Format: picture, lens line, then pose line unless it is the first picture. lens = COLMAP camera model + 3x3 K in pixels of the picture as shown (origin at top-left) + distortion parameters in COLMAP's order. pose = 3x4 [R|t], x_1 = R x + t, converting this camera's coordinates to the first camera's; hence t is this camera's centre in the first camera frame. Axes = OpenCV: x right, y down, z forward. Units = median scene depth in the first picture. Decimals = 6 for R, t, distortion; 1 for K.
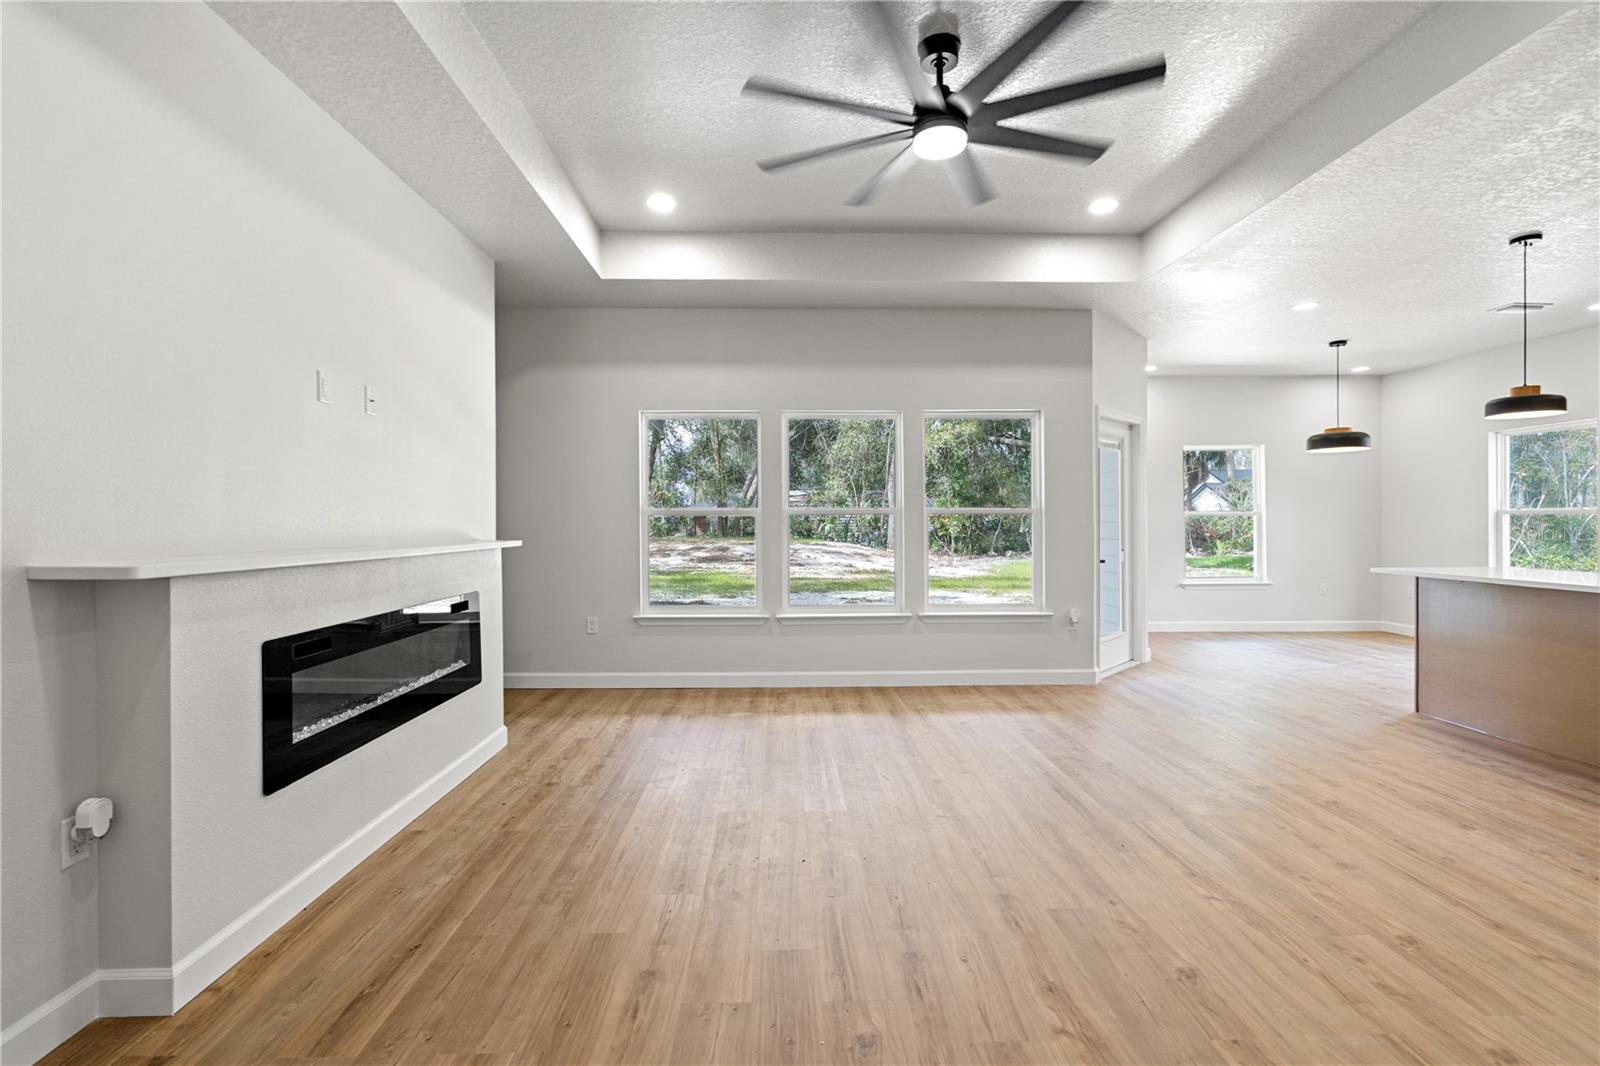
lens RADIAL K [[726.5, 0, 791.6], [0, 726.5, 530.7], [0, 0, 1]] dist [-0.002811, -0.000165]
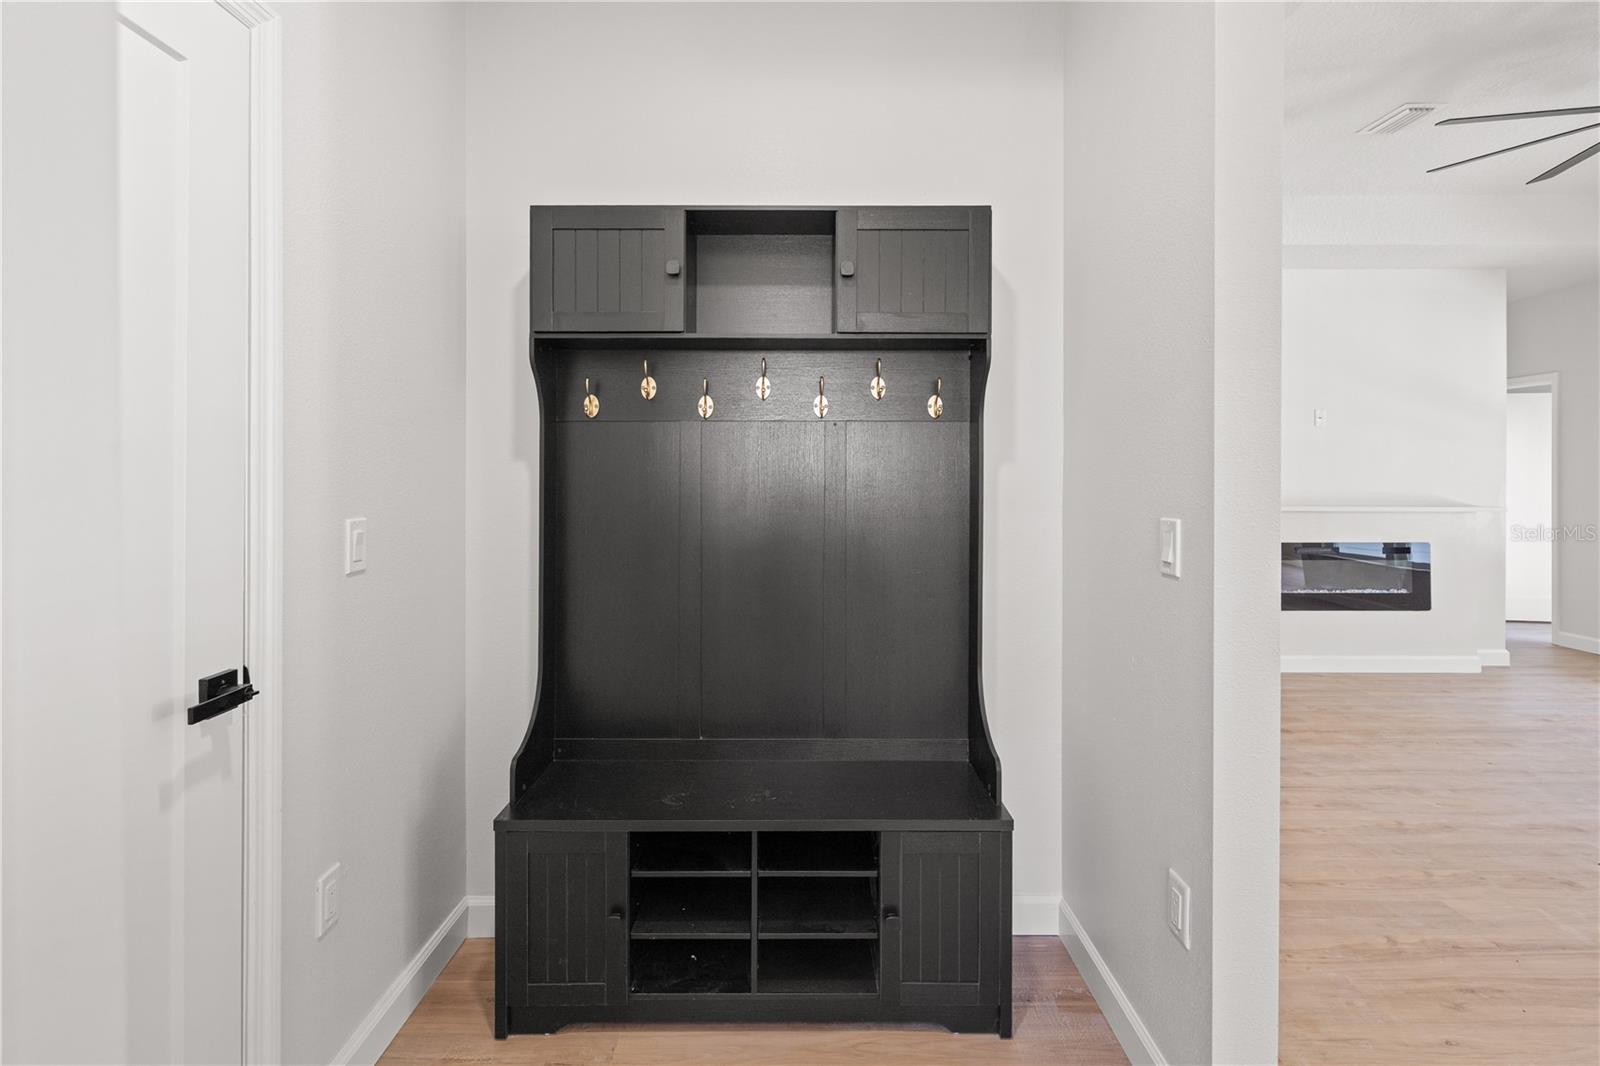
lens RADIAL K [[746.2, 0, 800.4], [0, 746.2, 480.3], [0, 0, 1]] dist [0.002184, 0.000166]
pose [[-0.016114, 0.004947, -0.999858, 1.243330], [-0.013401, 0.999897, 0.005163, -0.028201], [0.999780, 0.013482, -0.016047, -0.176931]]
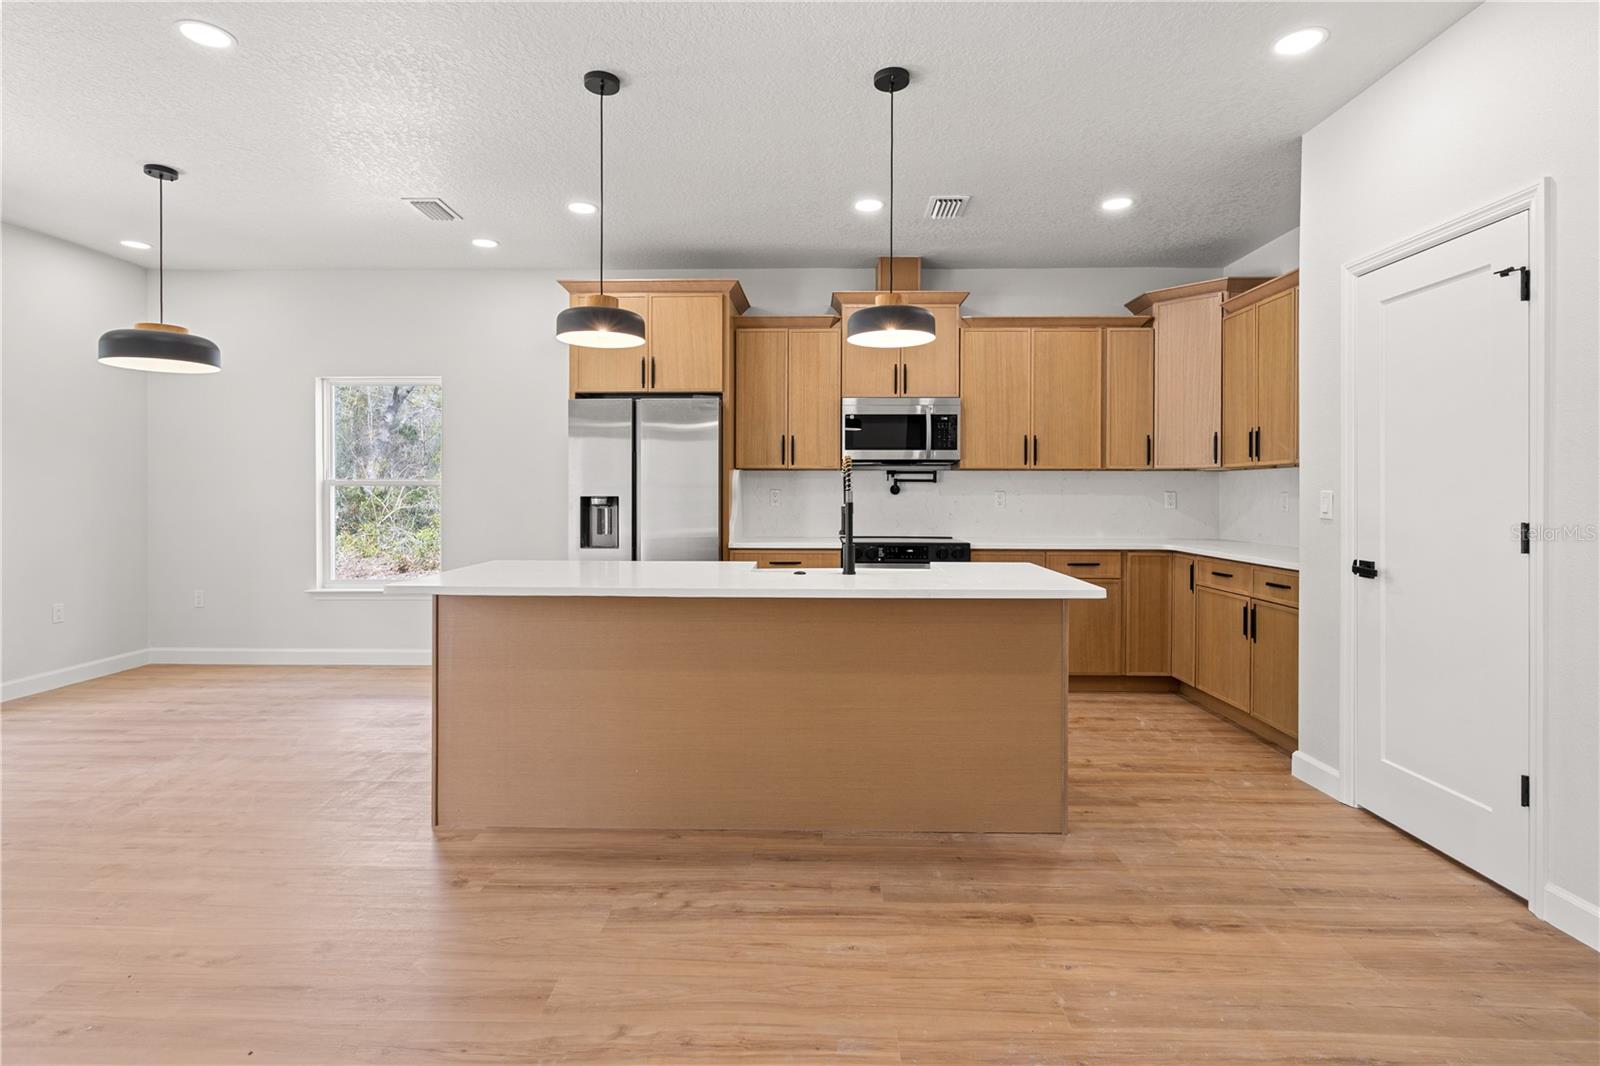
lens RADIAL K [[770.1, 0, 798.2], [0, 770.1, 492.0], [0, 0, 1]] dist [0.000269, 0.000249]
pose [[0.038884, 0.006293, 0.999224, 0.416464], [0.010821, 0.999919, -0.006718, -0.011361], [-0.999185, 0.011073, 0.038812, 1.100713]]
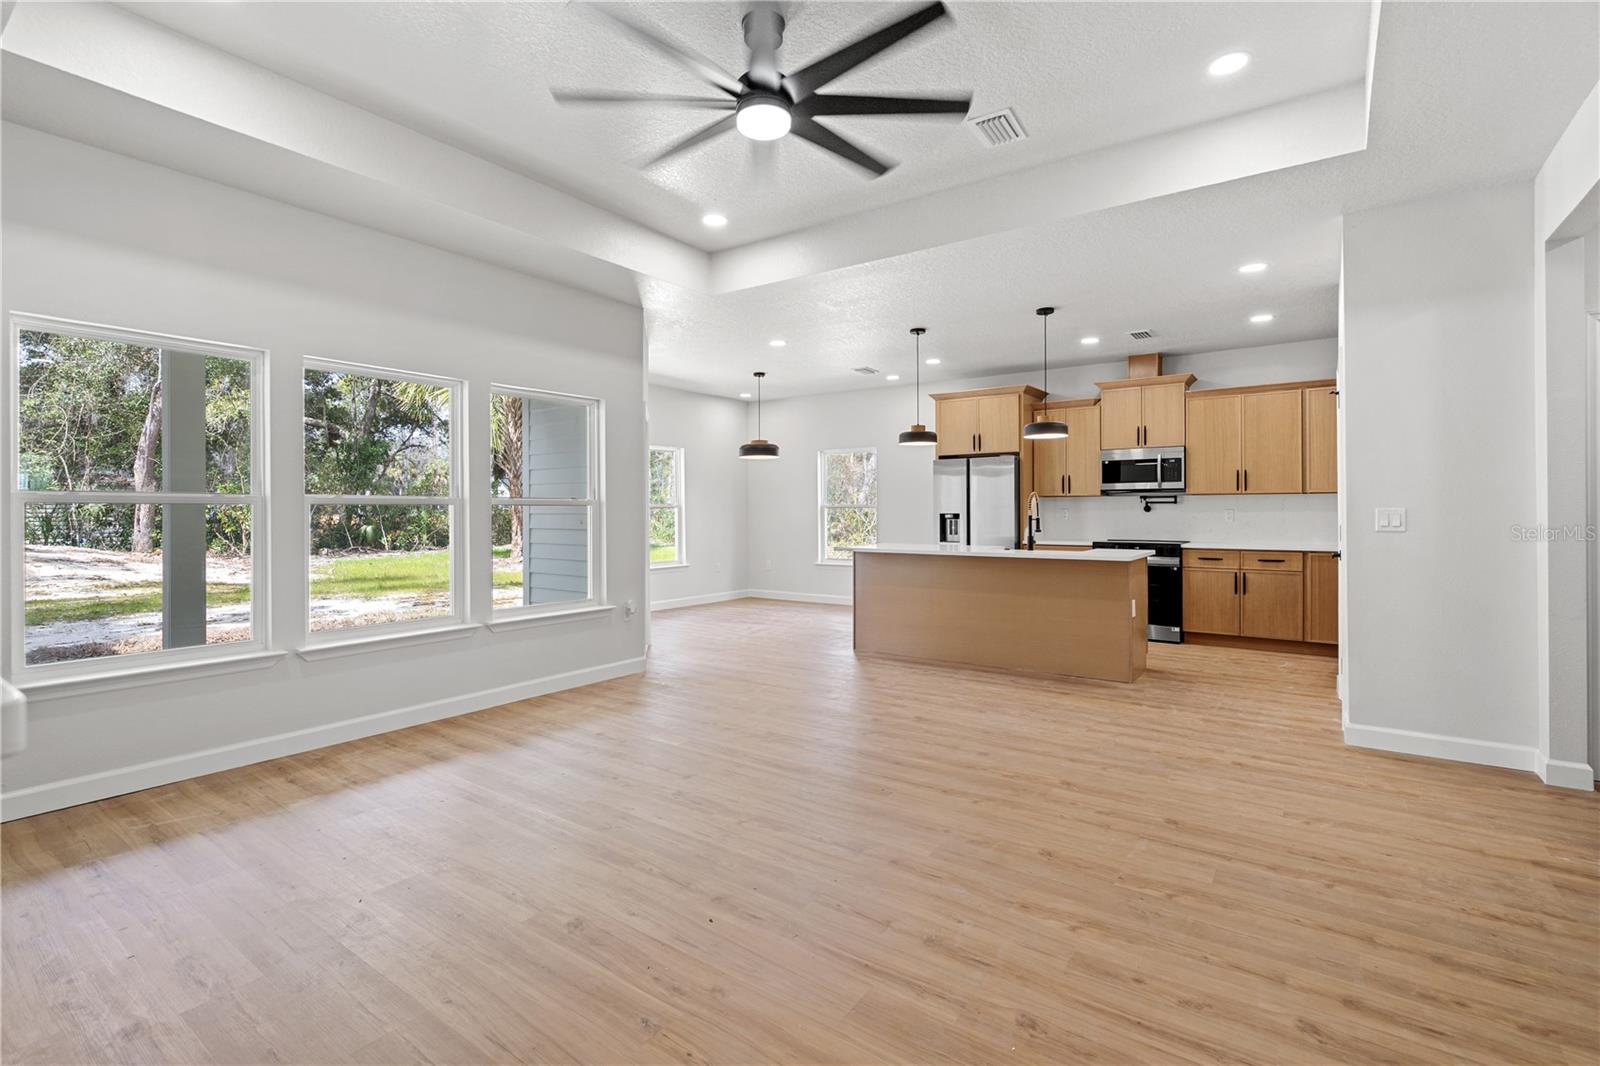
lens RADIAL K [[733.3, 0, 795.5], [0, 733.3, 511.5], [0, 0, 1]] dist [-0.001163, -0.000024]
pose [[0.599007, 0.003342, 0.800737, -0.551237], [0.010149, 0.999879, -0.011765, 0.000790], [-0.800680, 0.015174, 0.598901, 0.386971]]
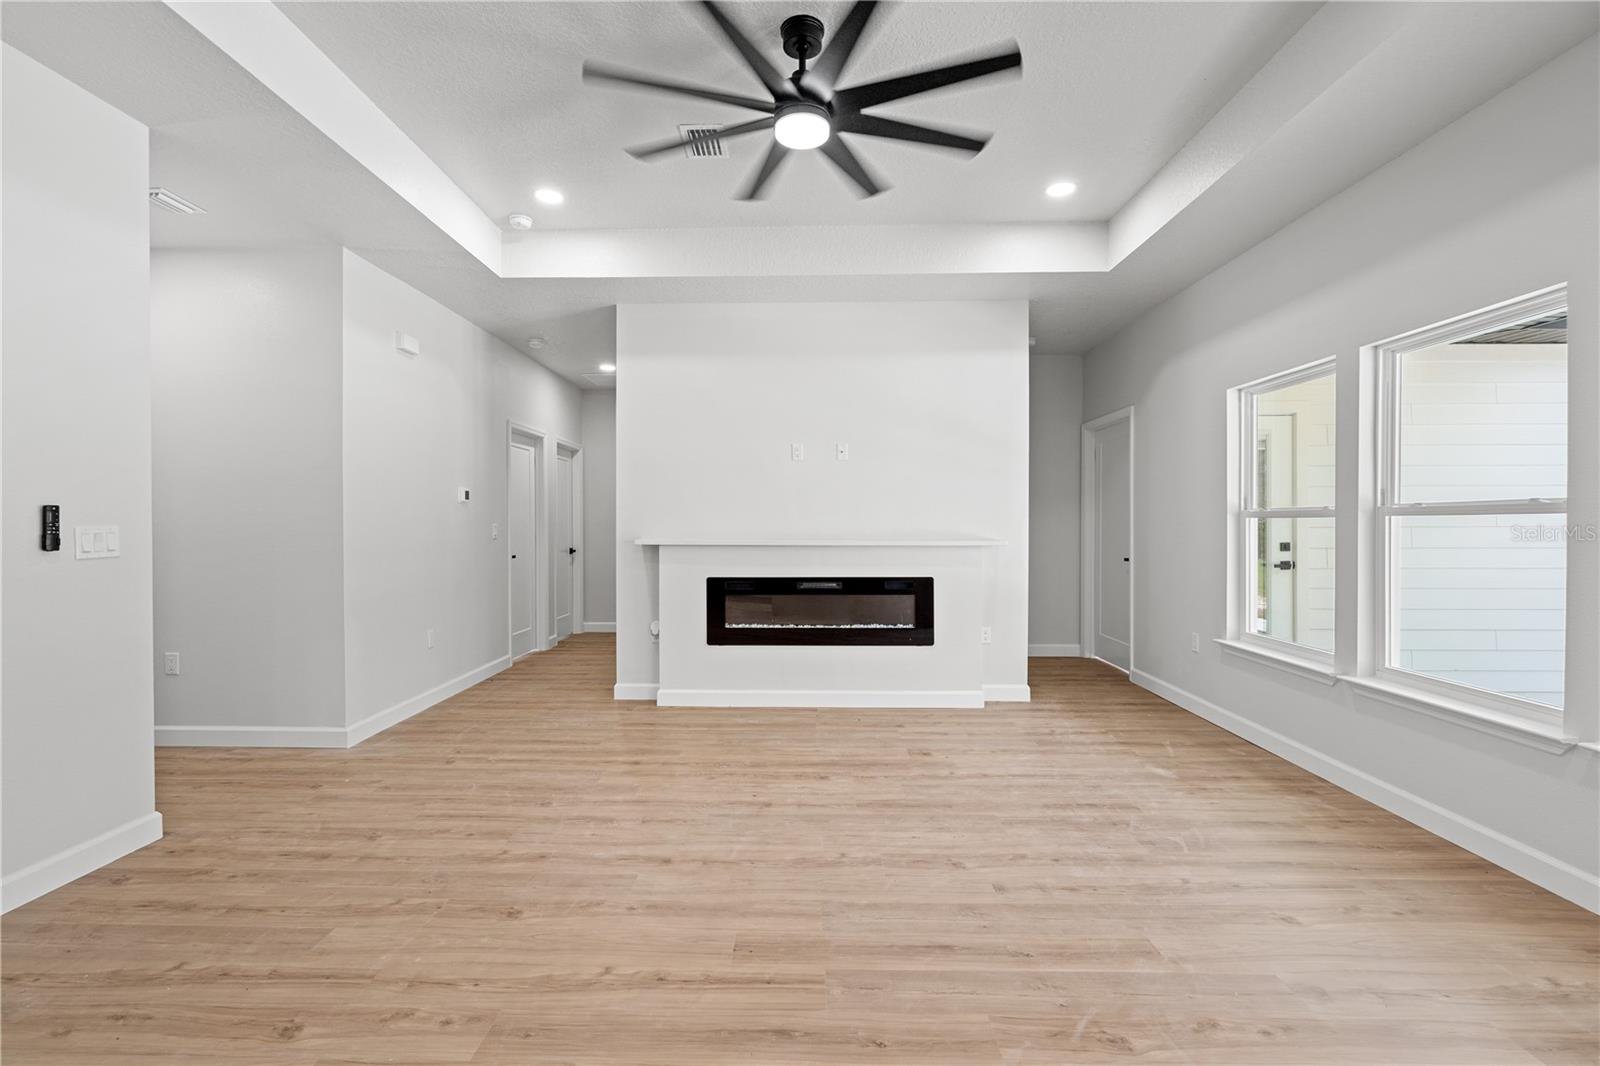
lens RADIAL K [[726.5, 0, 791.6], [0, 726.5, 530.7], [0, 0, 1]] dist [-0.002811, -0.000165]
pose [[-0.043838, 0.009862, -0.998990, 1.168331], [-0.010853, 0.999888, 0.010347, -0.014237], [0.998980, 0.011296, -0.043726, 1.033357]]
